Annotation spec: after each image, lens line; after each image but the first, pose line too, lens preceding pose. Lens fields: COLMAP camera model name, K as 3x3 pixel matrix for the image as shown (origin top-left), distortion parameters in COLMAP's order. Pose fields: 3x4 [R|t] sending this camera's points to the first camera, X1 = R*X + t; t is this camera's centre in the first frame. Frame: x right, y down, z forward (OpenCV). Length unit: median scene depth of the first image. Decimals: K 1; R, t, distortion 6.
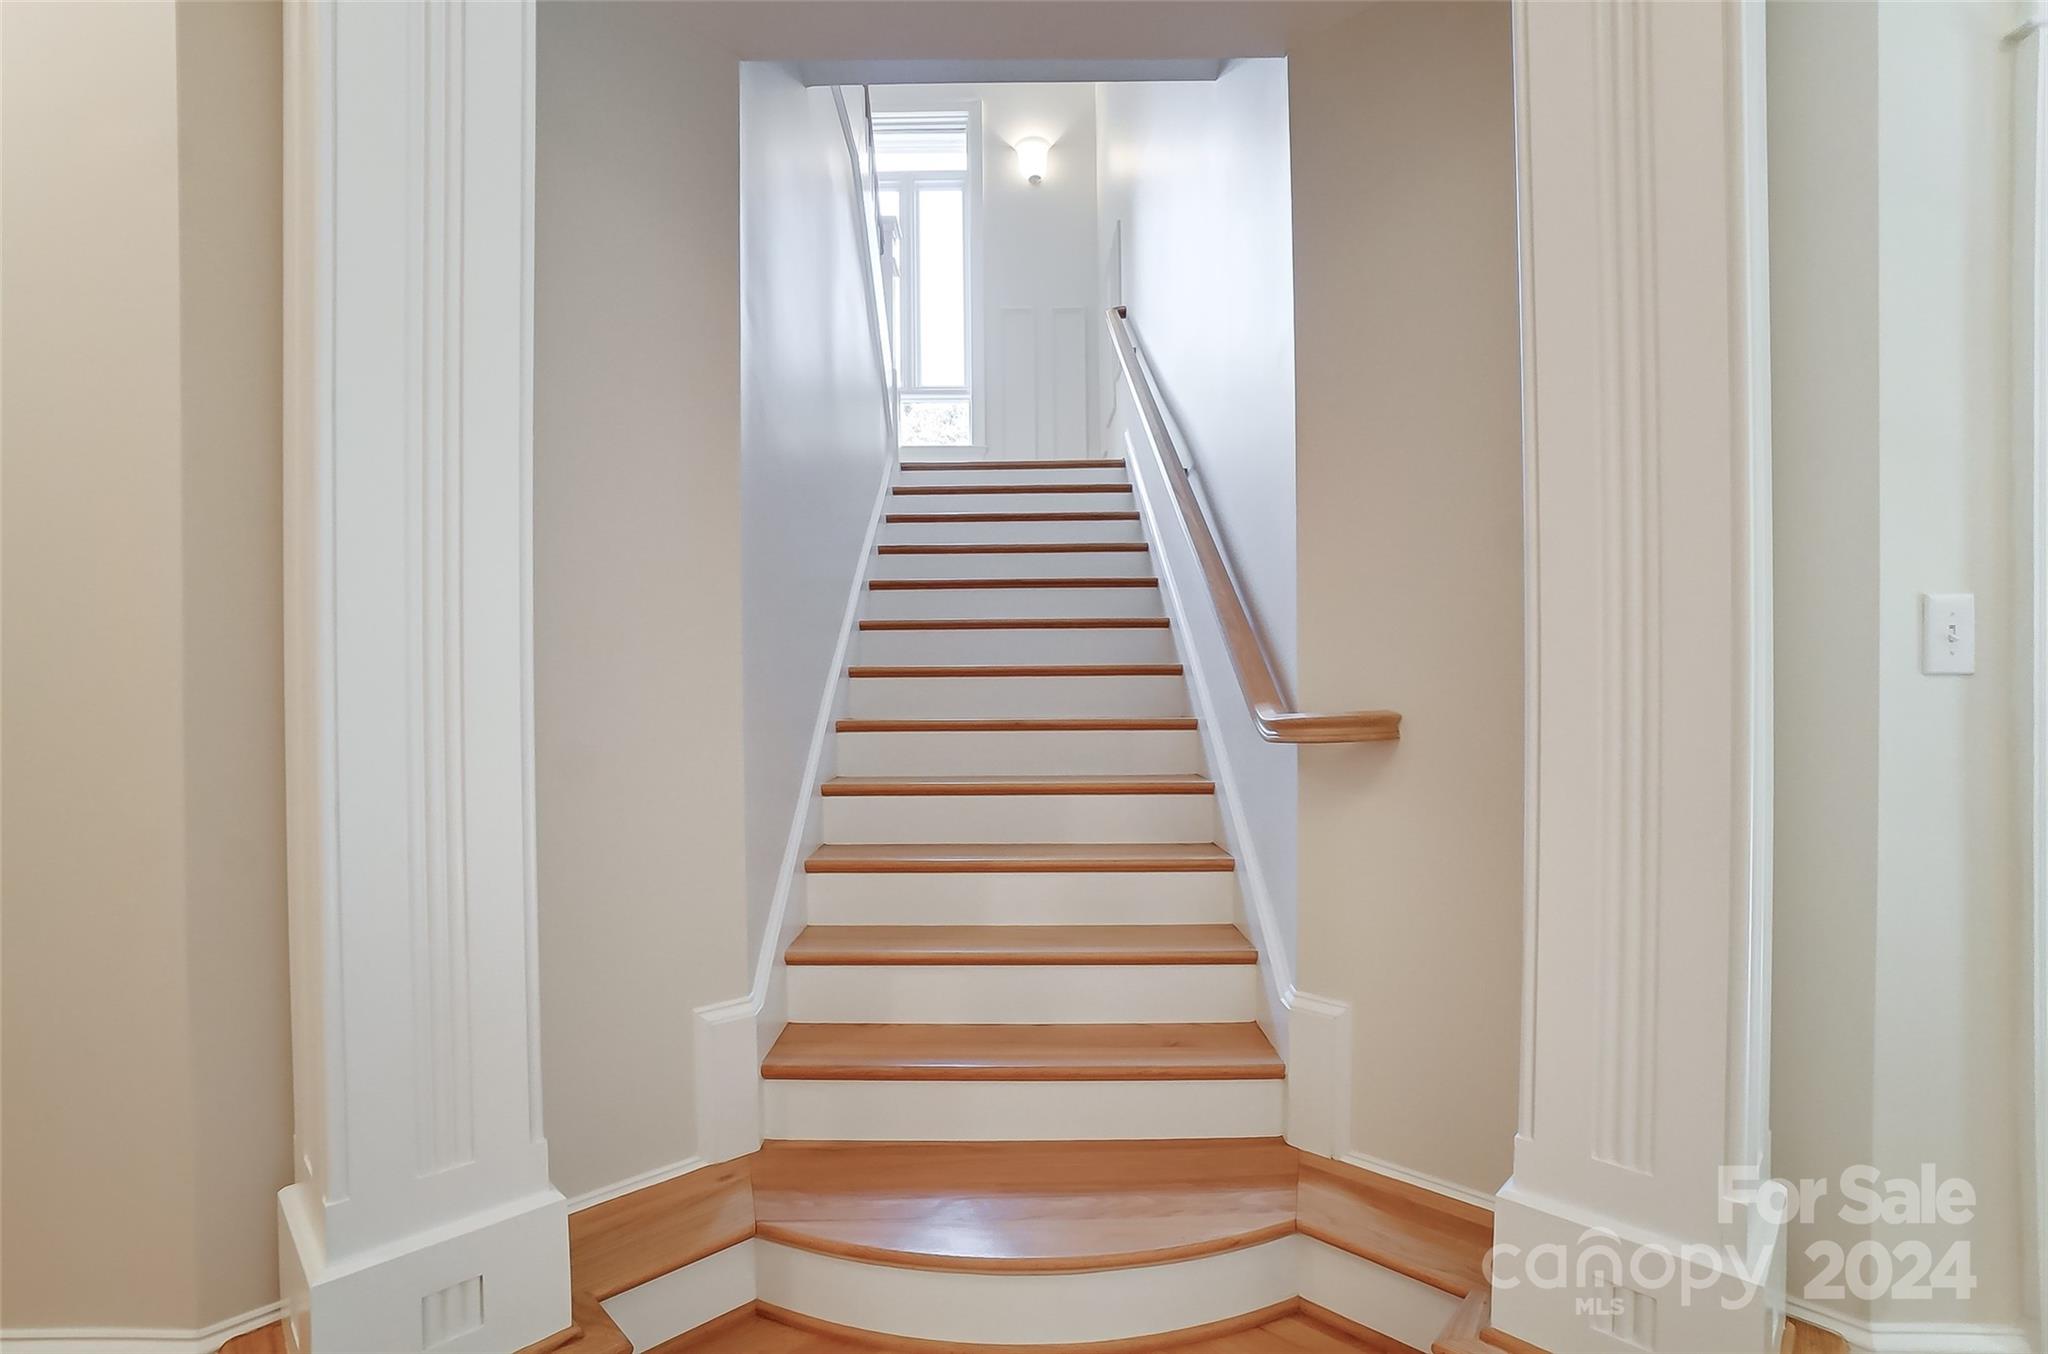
lens RADIAL K [[917.4, 0, 1020.8], [0, 917.4, 714.4], [0, 0, 1]] dist [-0.071561, 0.027071]
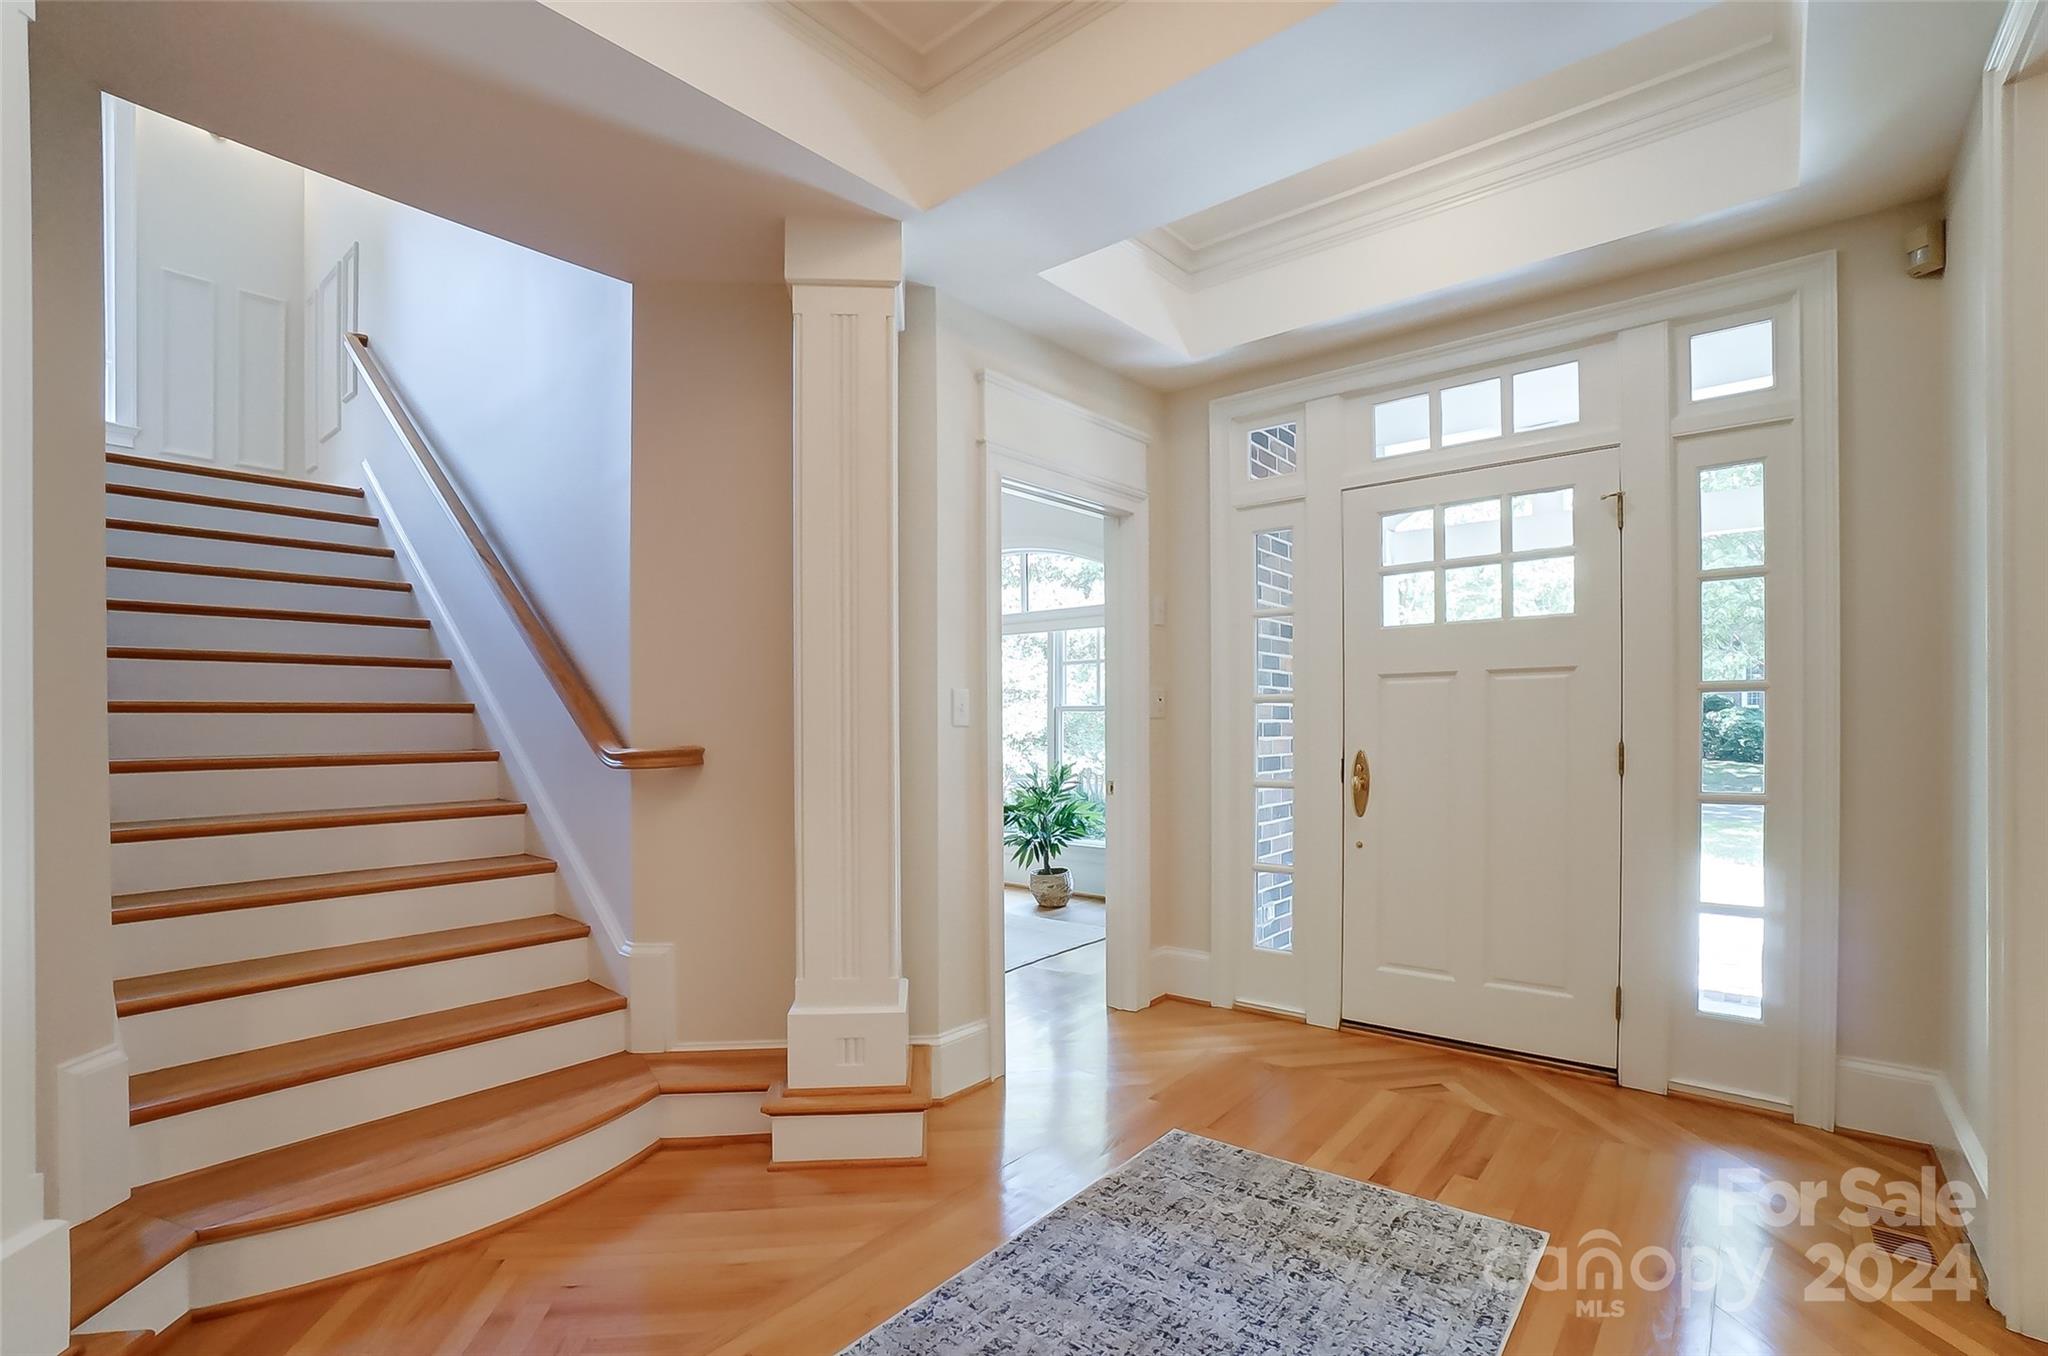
lens RADIAL K [[917.4, 0, 1020.8], [0, 917.4, 715.4], [0, 0, 1]] dist [-0.071561, 0.027071]
pose [[0.634545, 0.007470, 0.772850, -0.414419], [0.010082, 0.999788, -0.017942, -0.021218], [-0.772820, 0.019177, 0.634336, -0.383229]]
